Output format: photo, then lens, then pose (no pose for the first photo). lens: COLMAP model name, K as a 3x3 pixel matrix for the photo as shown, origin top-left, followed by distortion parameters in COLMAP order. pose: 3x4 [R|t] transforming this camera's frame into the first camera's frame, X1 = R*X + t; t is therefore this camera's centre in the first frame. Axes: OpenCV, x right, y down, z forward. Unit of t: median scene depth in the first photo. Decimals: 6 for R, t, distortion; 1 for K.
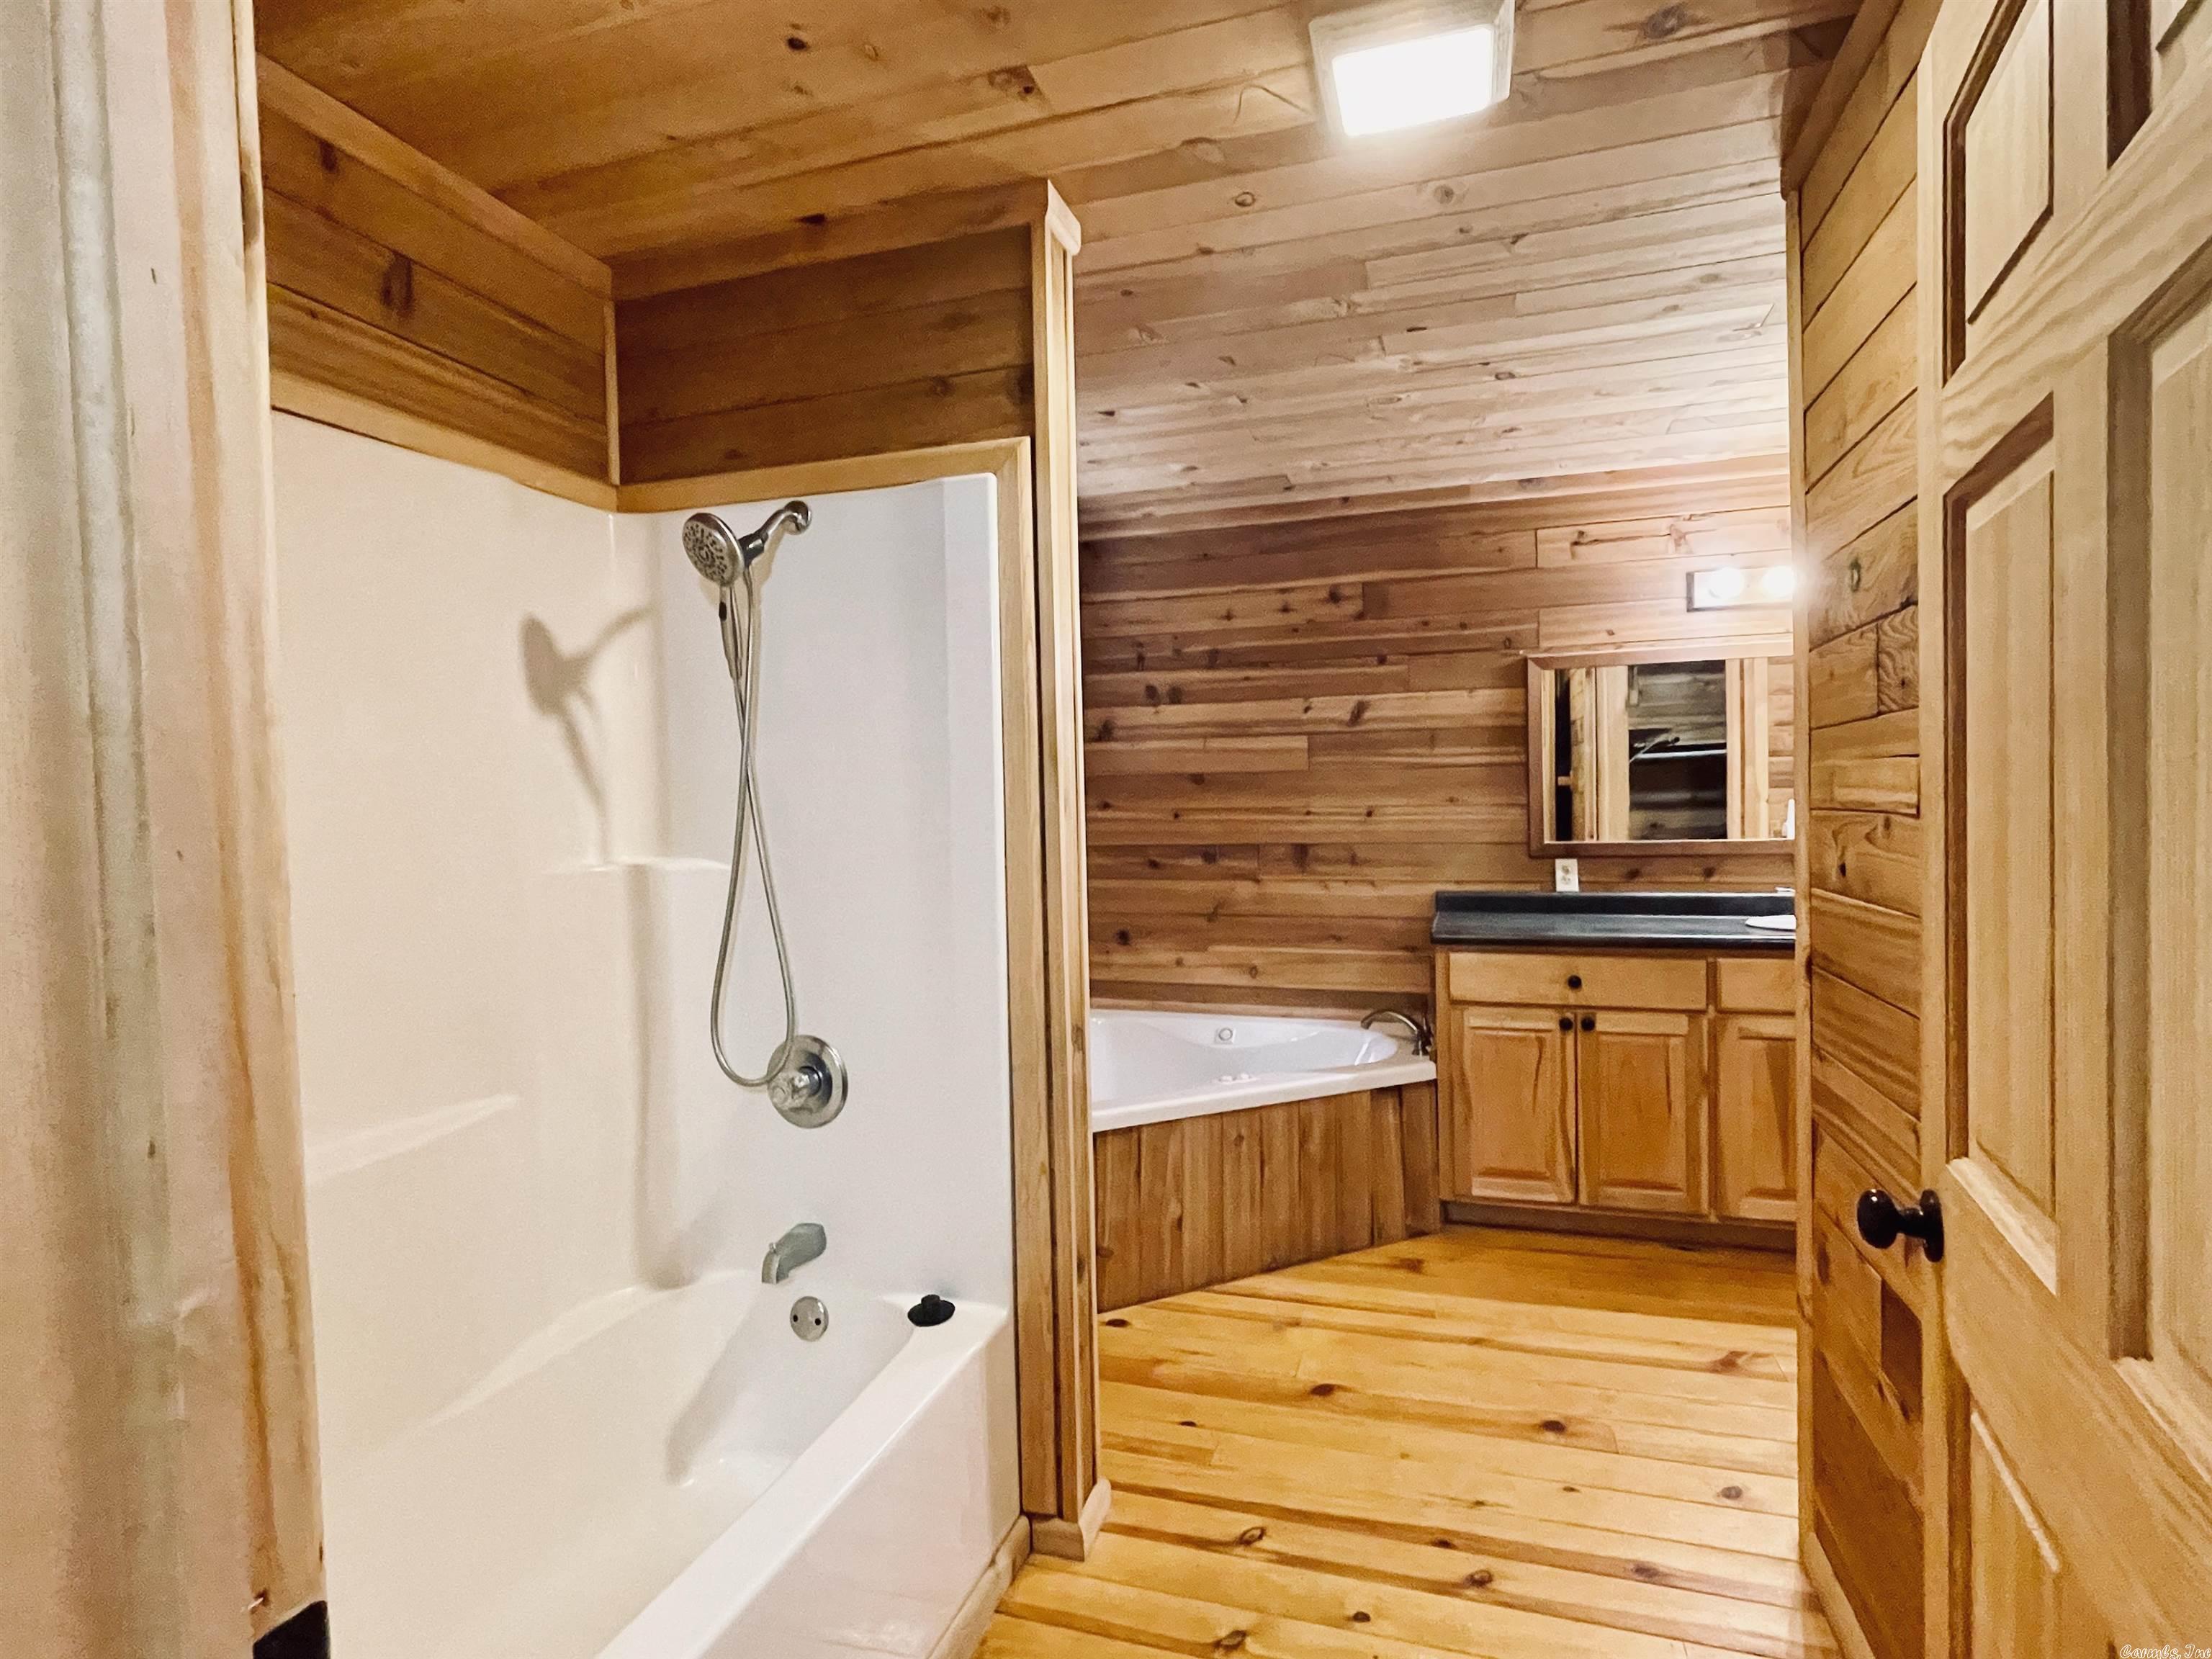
lens RADIAL K [[1129.5, 0, 1104.9], [0, 1129.5, 835.4], [0, 0, 1]] dist [-0.002200, -0.000185]
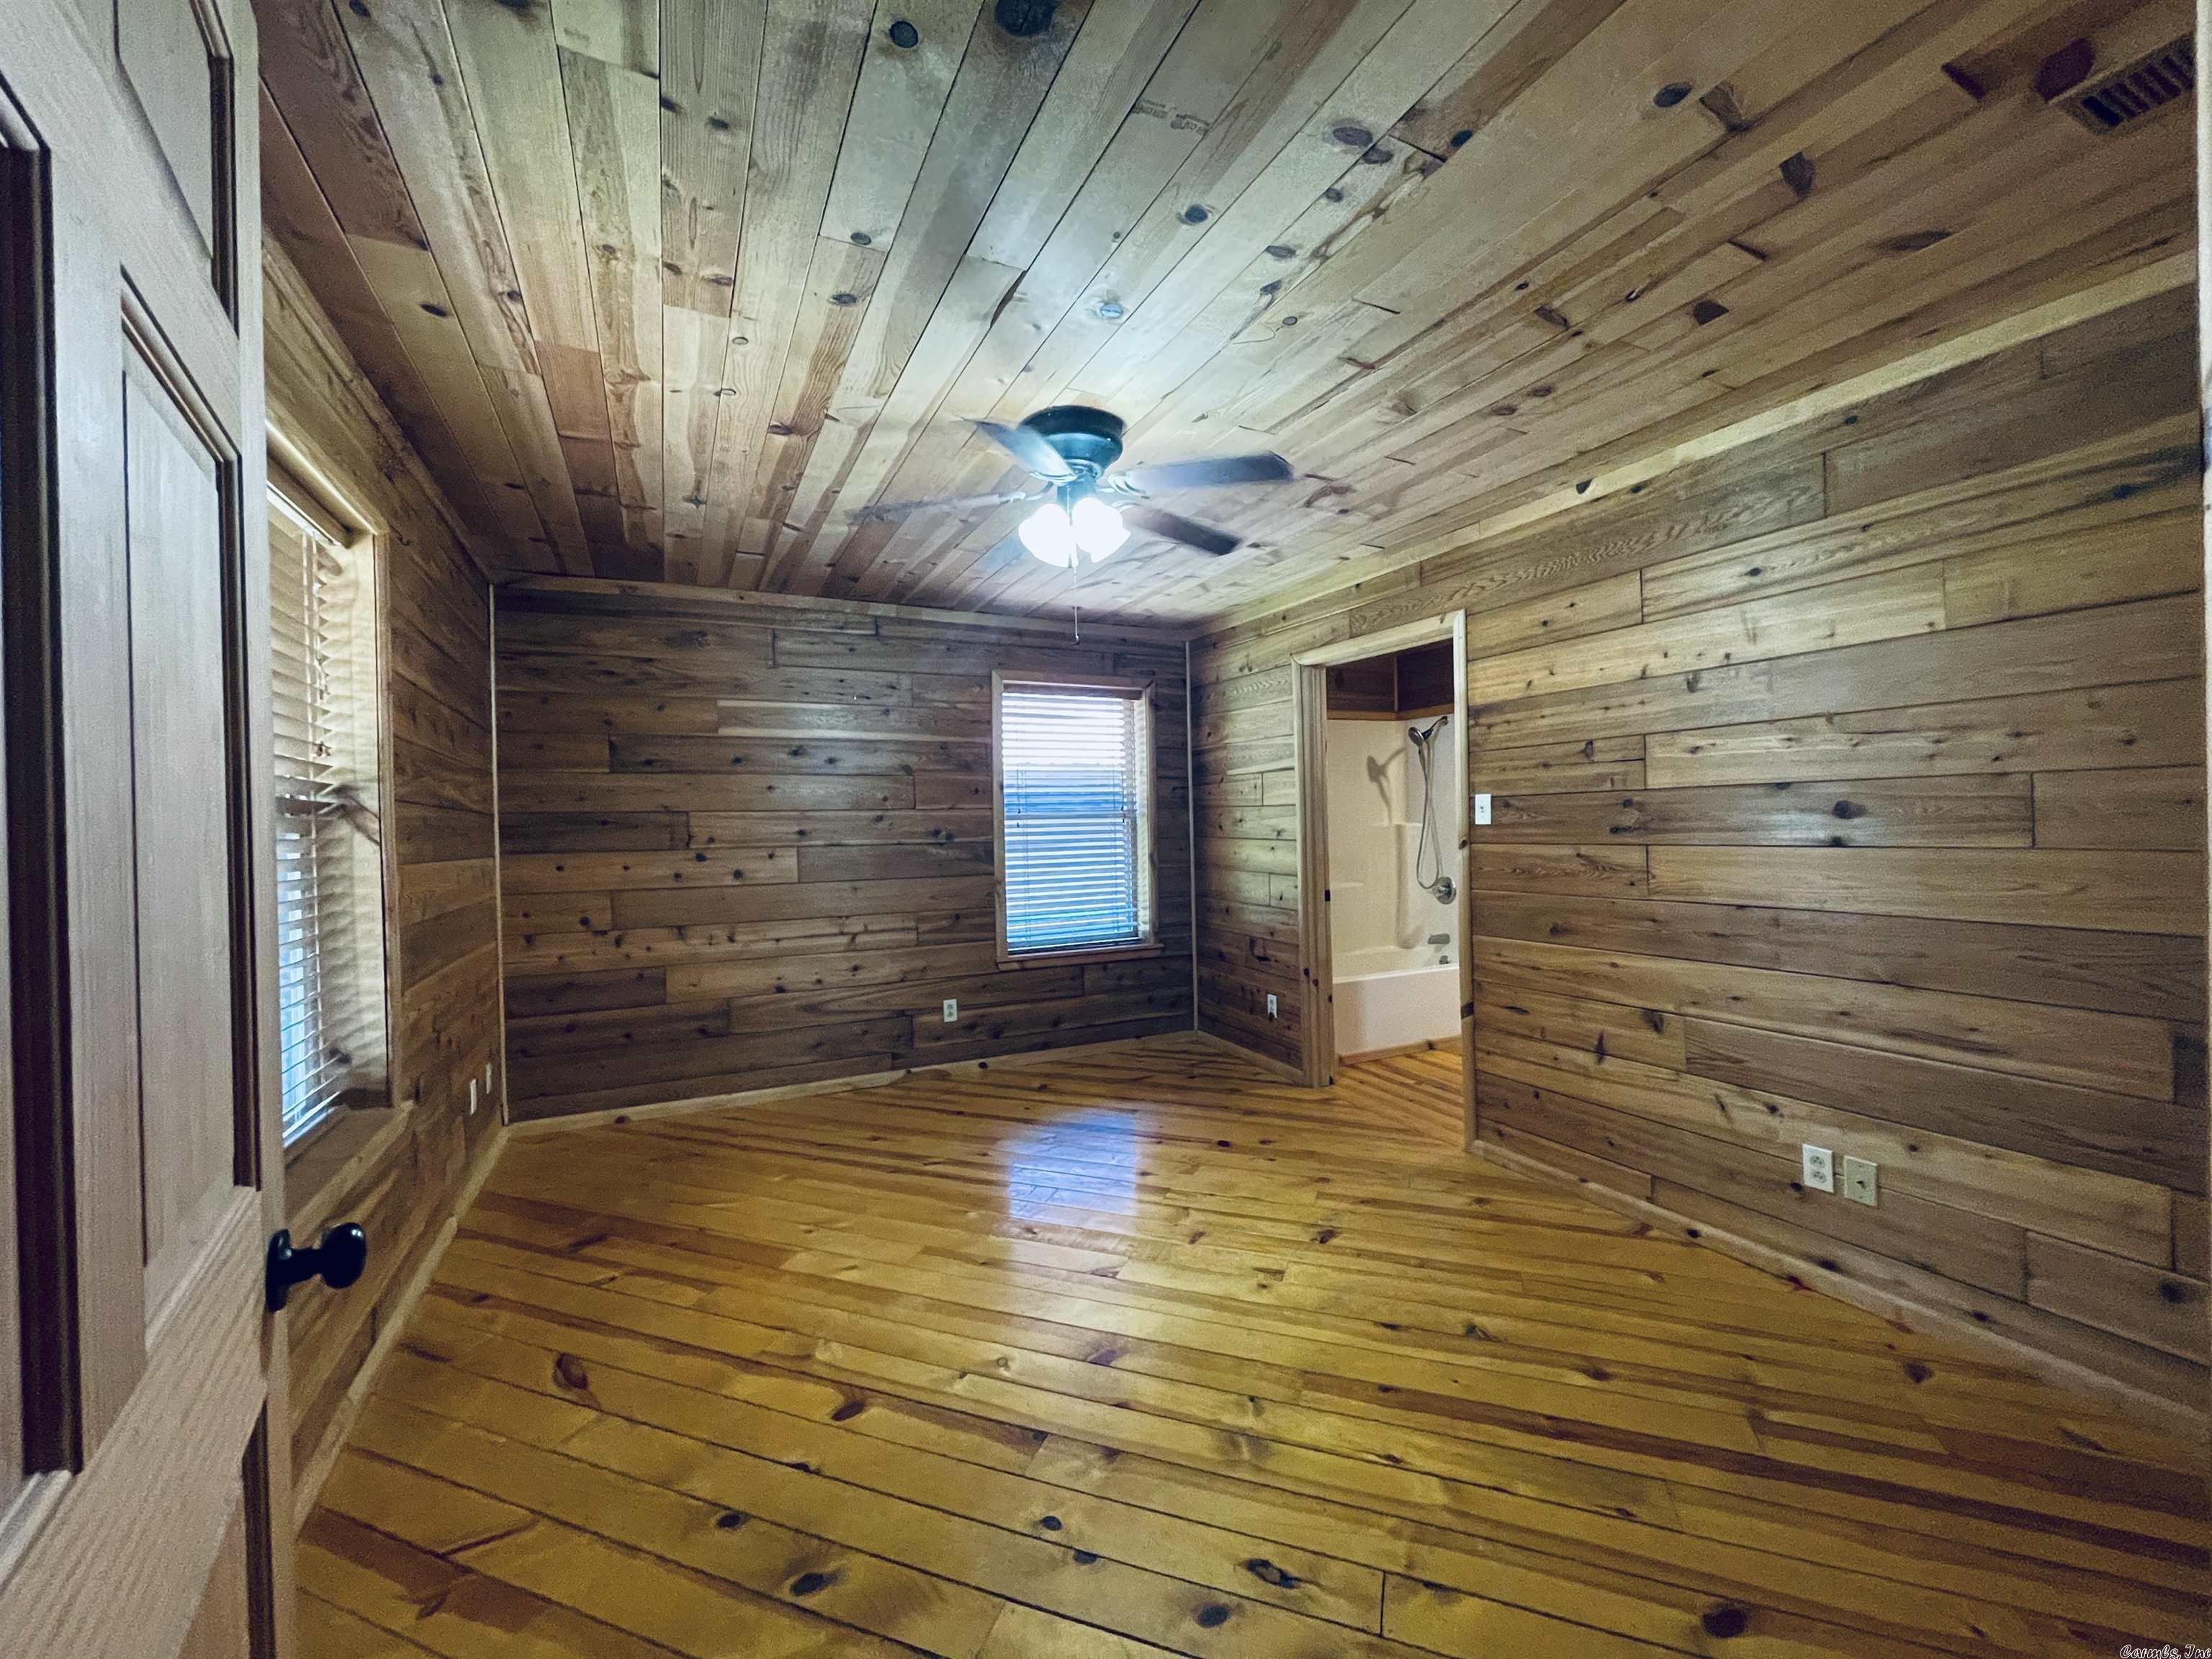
lens RADIAL K [[896.4, 0, 1105.1], [0, 896.4, 826.8], [0, 0, 1]] dist [-0.001138, 0.000081]
pose [[0.695772, 0.016279, -0.718078, 1.190314], [-0.016296, 0.999844, 0.006877, 0.038033], [0.718077, 0.006917, 0.695929, -1.984082]]
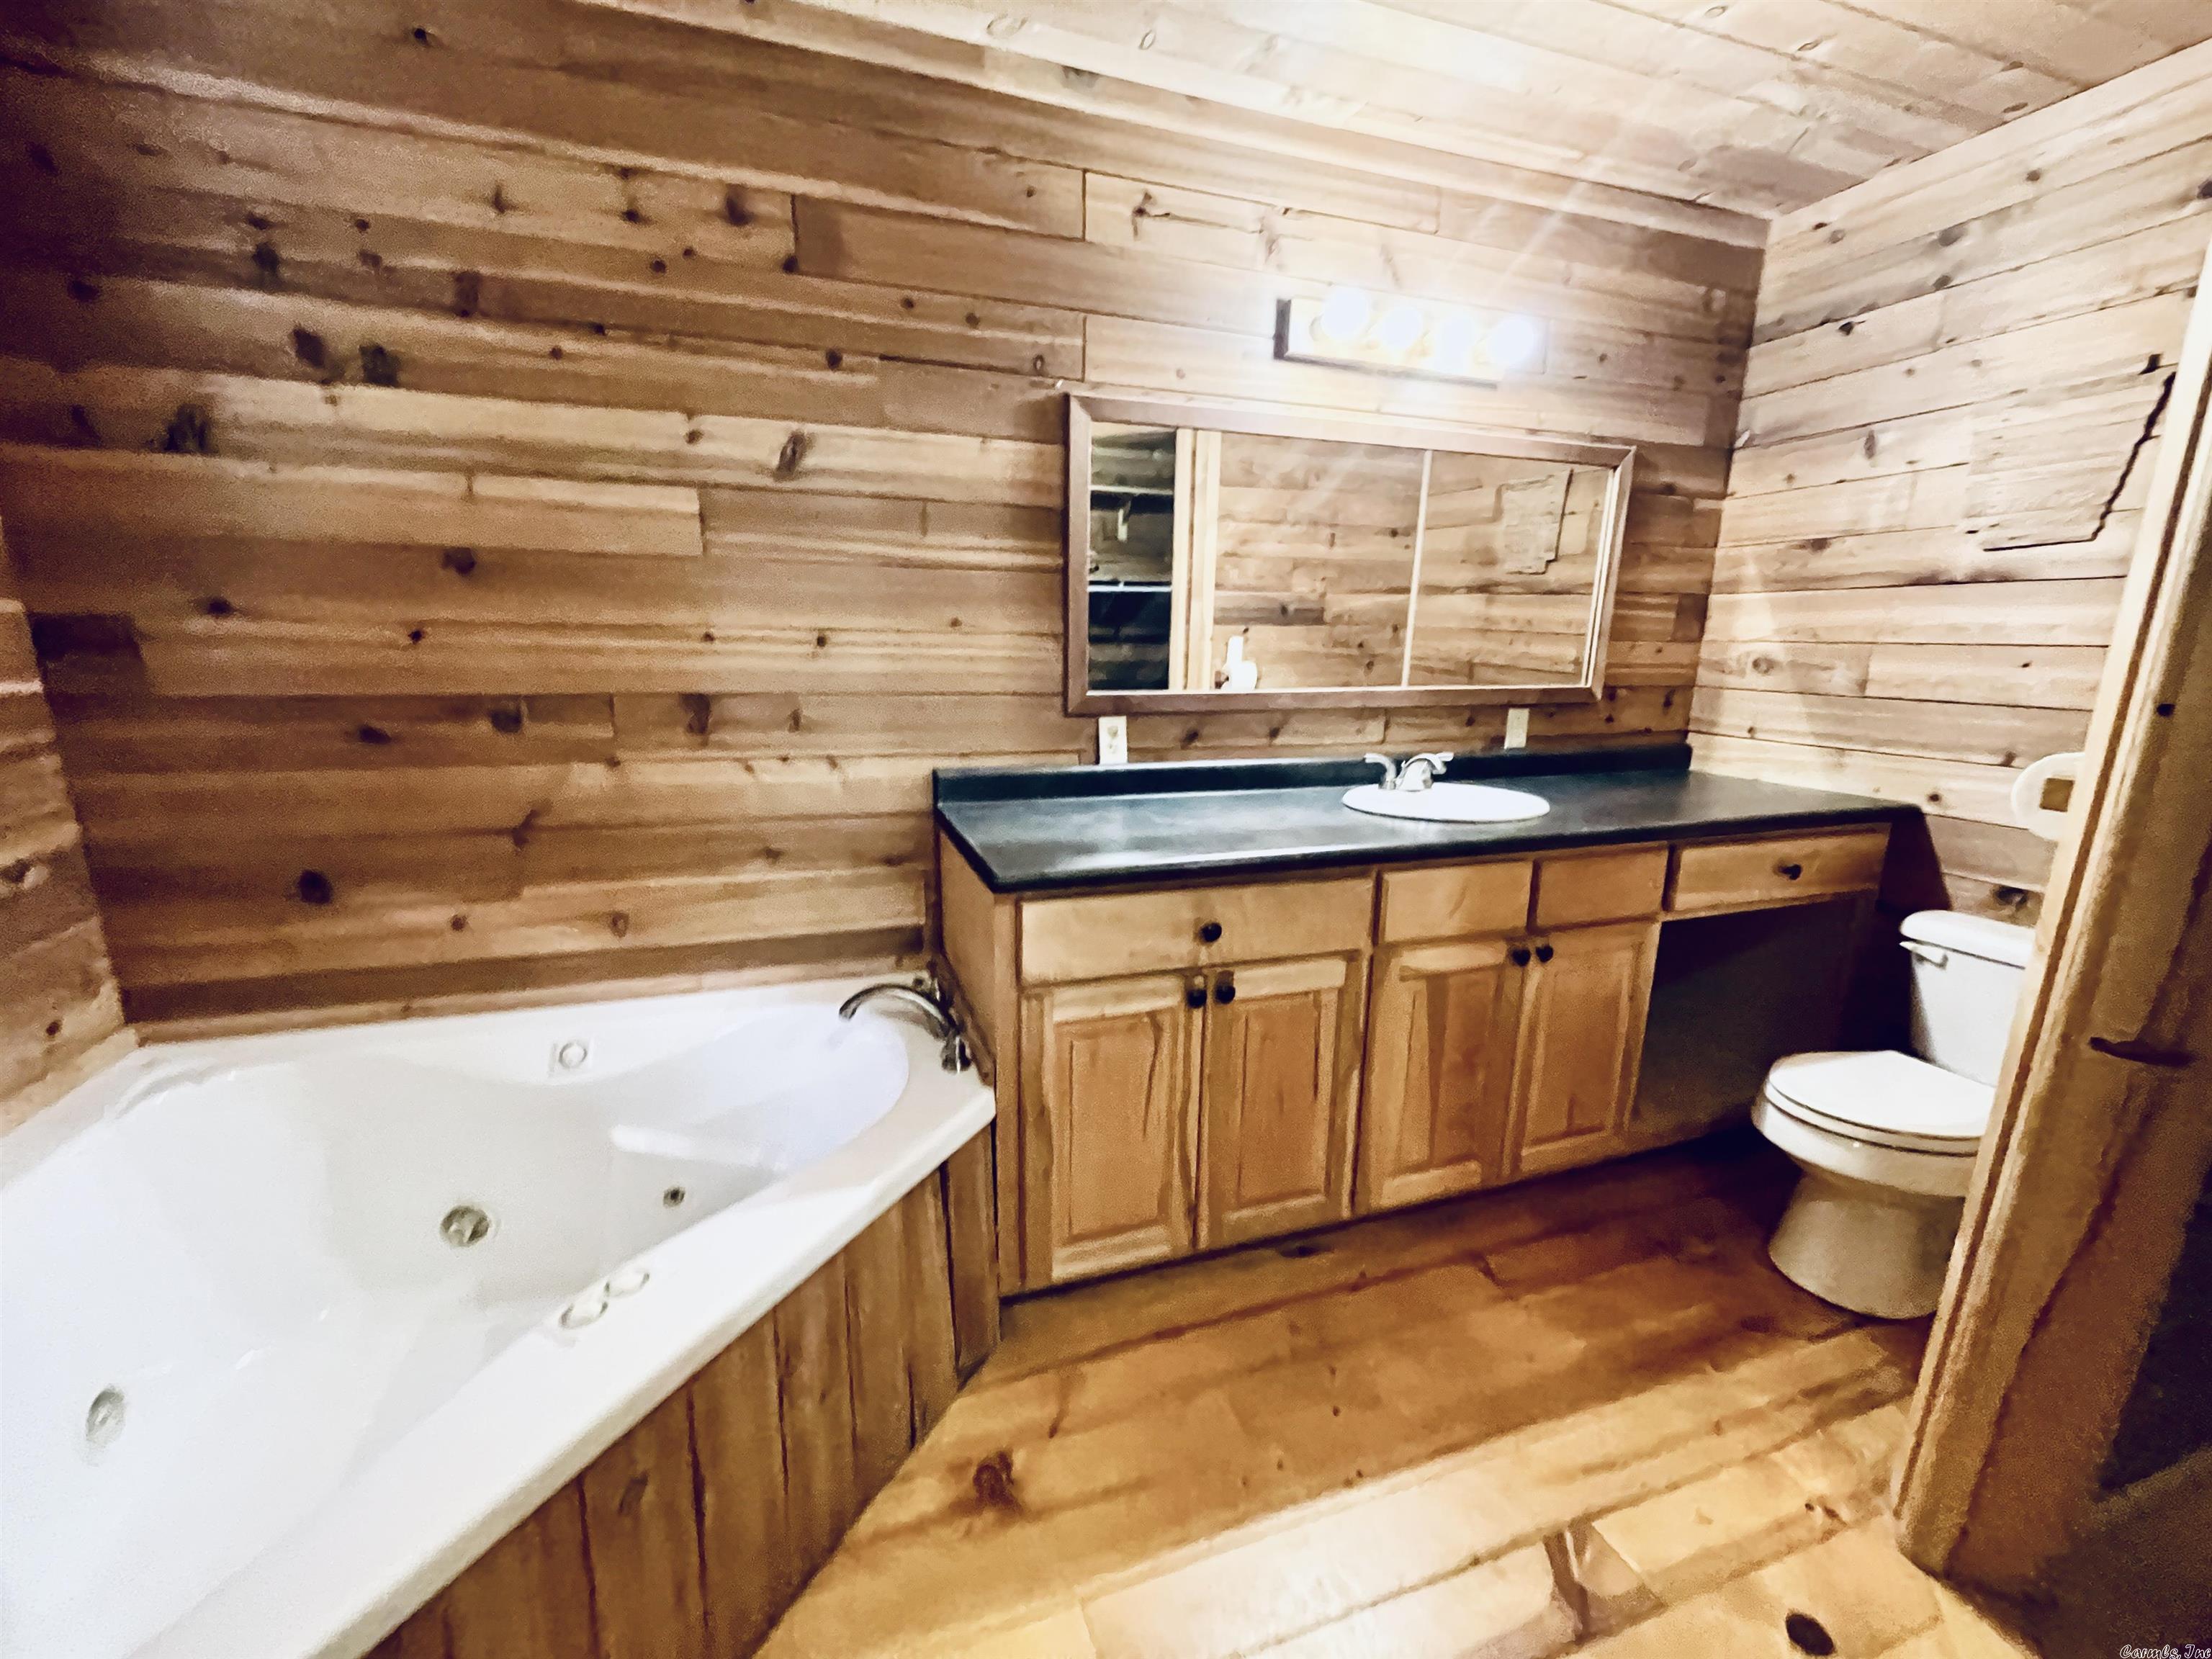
lens RADIAL K [[896.4, 0, 1095.5], [0, 896.4, 830.0], [0, 0, 1]] dist [-0.001138, 0.000081]
pose [[0.804066, -0.096644, 0.586632, 0.068508], [-0.016728, 0.982632, 0.184810, -0.011744], [-0.594304, -0.158413, 0.788484, 0.542858]]
